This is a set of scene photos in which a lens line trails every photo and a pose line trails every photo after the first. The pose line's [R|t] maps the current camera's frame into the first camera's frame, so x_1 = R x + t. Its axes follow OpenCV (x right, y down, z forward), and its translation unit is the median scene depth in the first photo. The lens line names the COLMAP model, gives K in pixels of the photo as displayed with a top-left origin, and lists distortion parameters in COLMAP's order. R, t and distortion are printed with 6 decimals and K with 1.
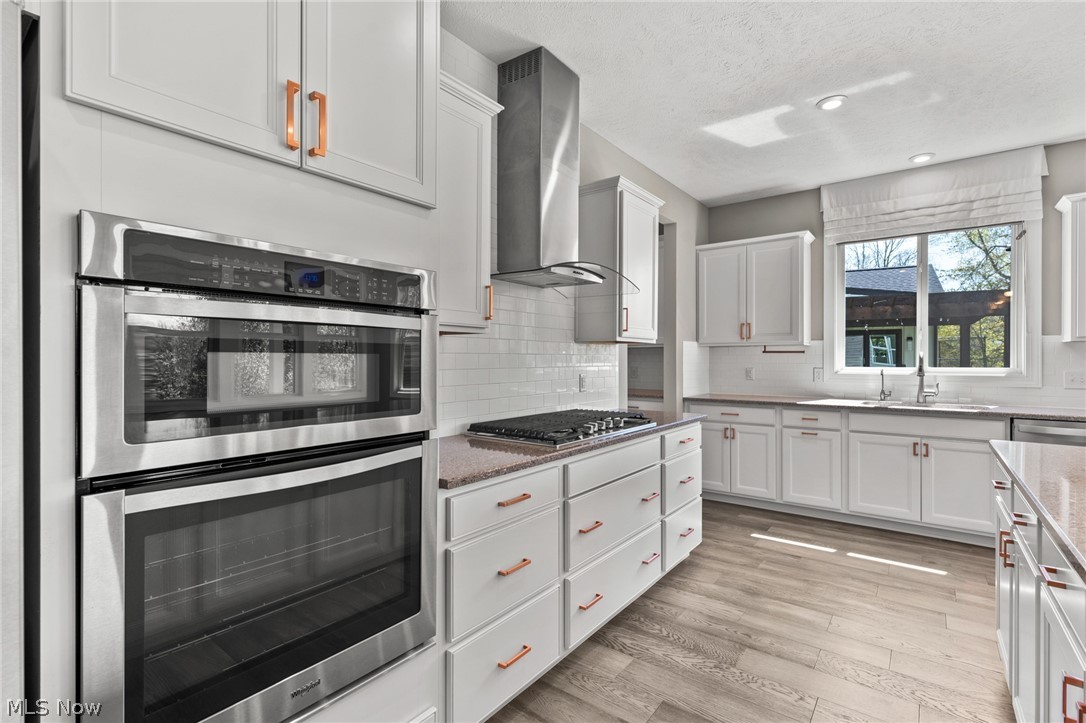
lens RADIAL K [[505.2, 0, 545.0], [0, 505.2, 359.5], [0, 0, 1]] dist [0.001116, 0.000064]
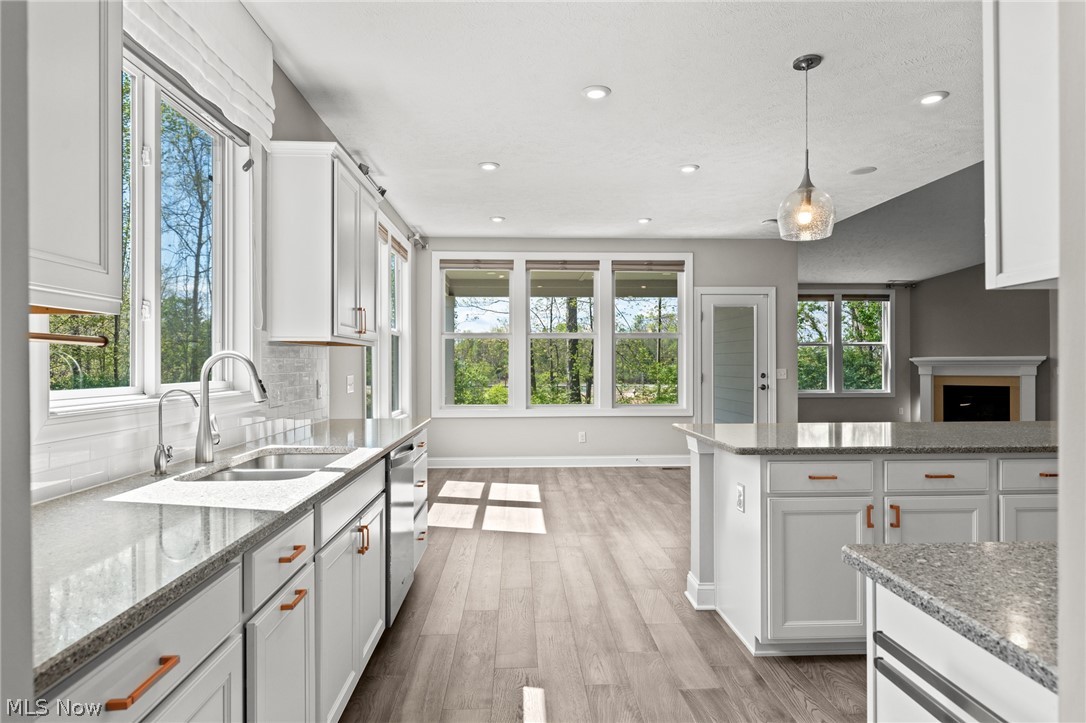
lens RADIAL K [[617.1, 0, 542.7], [0, 617.1, 361.4], [0, 0, 1]] dist [0.003050, 0.000002]
pose [[-0.635489, 0.005340, 0.772092, 0.141705], [0.006030, 0.999980, -0.001953, -0.002939], [-0.772087, 0.003415, -0.635508, 1.341774]]
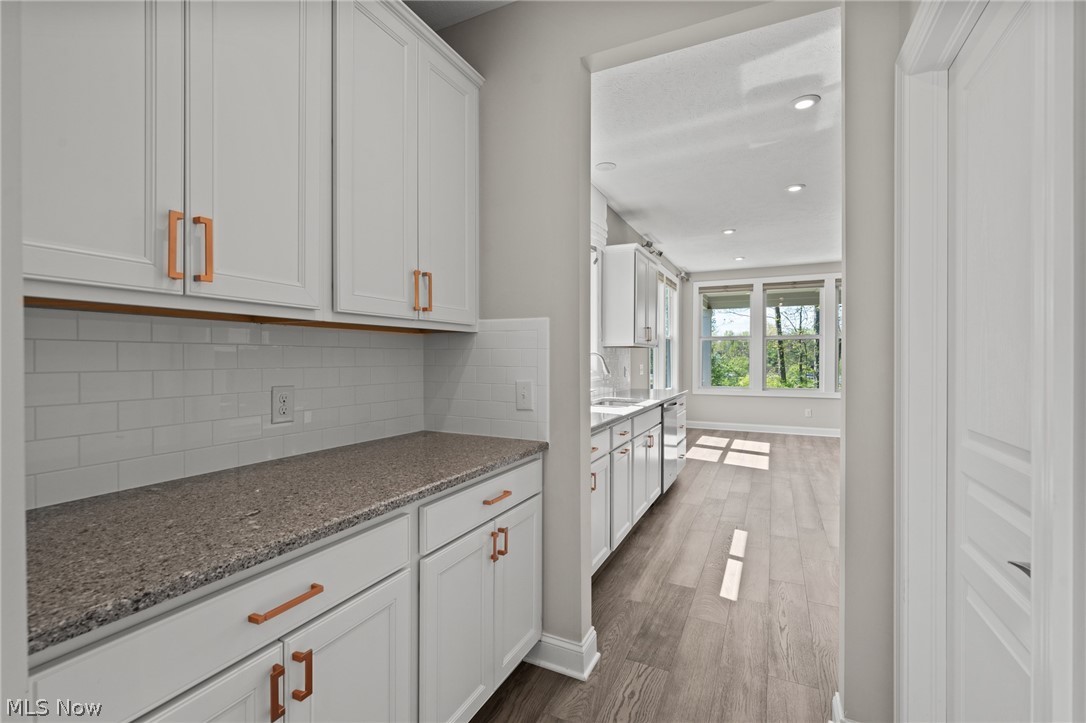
lens RADIAL K [[472.1, 0, 543.1], [0, 472.1, 360.4], [0, 0, 1]] dist [0.001760, 0.000042]
pose [[-0.191356, -0.005982, 0.981502, -0.229798], [0.002800, 0.999974, 0.006640, -0.004735], [-0.981517, 0.004019, -0.191335, 1.515672]]
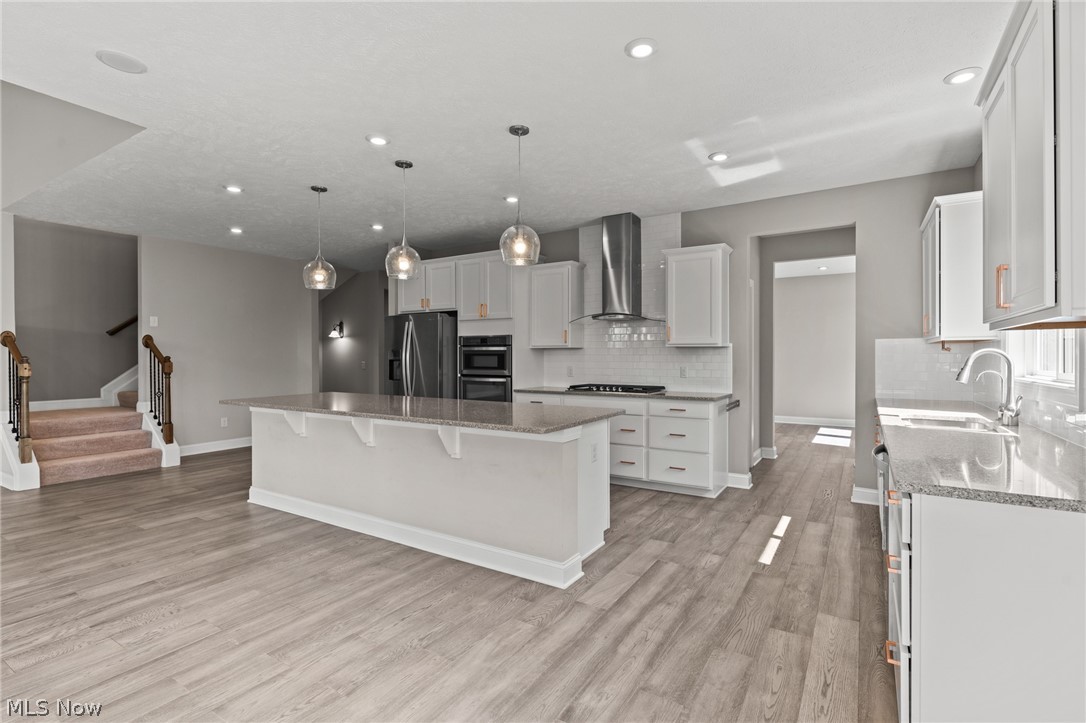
lens RADIAL K [[510.9, 0, 544.1], [0, 510.9, 358.9], [0, 0, 1]] dist [0.000599, -0.000335]
pose [[0.088401, 0.005300, -0.996071, 1.623581], [-0.001898, 0.999985, 0.005152, -0.004282], [0.996083, 0.001435, 0.088410, 0.400812]]
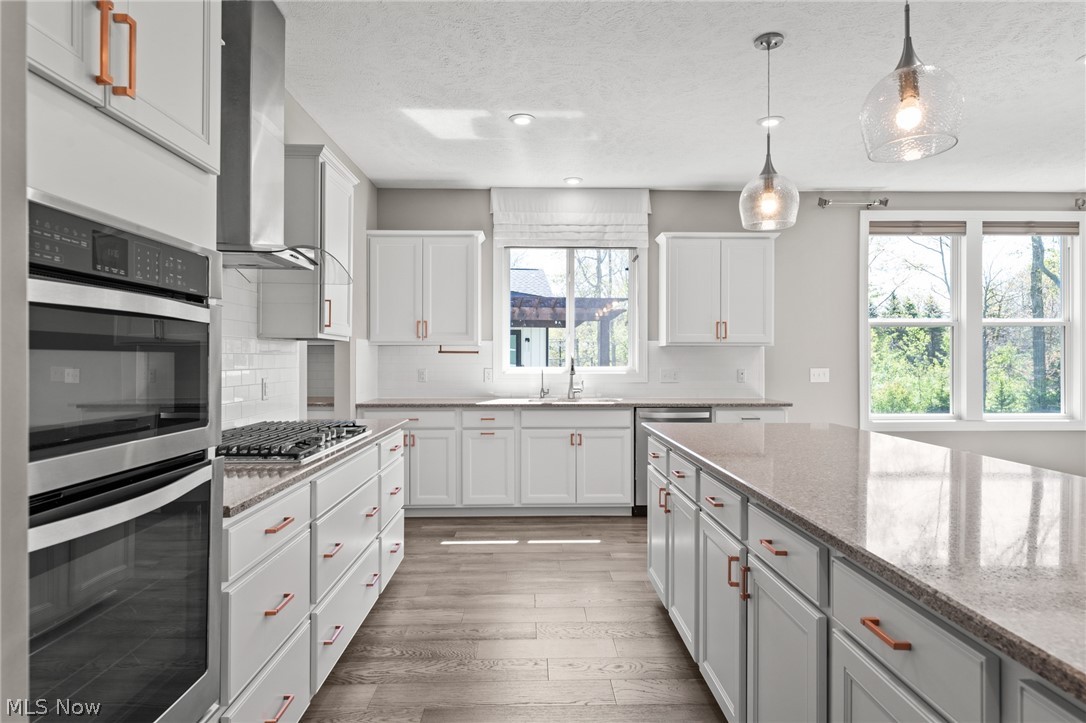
lens RADIAL K [[623.5, 0, 546.9], [0, 623.5, 356.9], [0, 0, 1]] dist [0.003251, 0.000000]
pose [[0.780749, 0.002823, 0.624839, -0.191625], [0.000443, 0.999987, -0.005071, 0.000336], [-0.624845, 0.004236, 0.780737, -0.052876]]
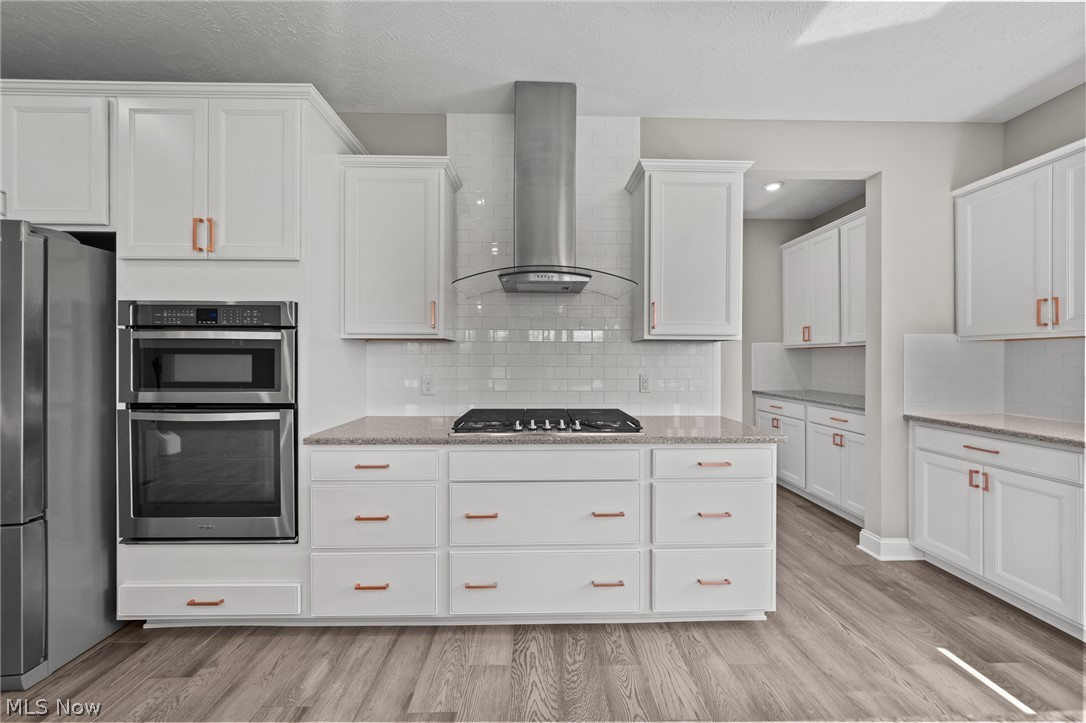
lens RADIAL K [[379.0, 0, 545.4], [0, 379.0, 359.9], [0, 0, 1]] dist [-0.002646, -0.000018]
pose [[0.625452, 0.004430, -0.780250, 0.511003], [-0.003953, 0.999989, 0.002509, -0.000310], [0.780253, 0.001515, 0.625462, 0.385503]]
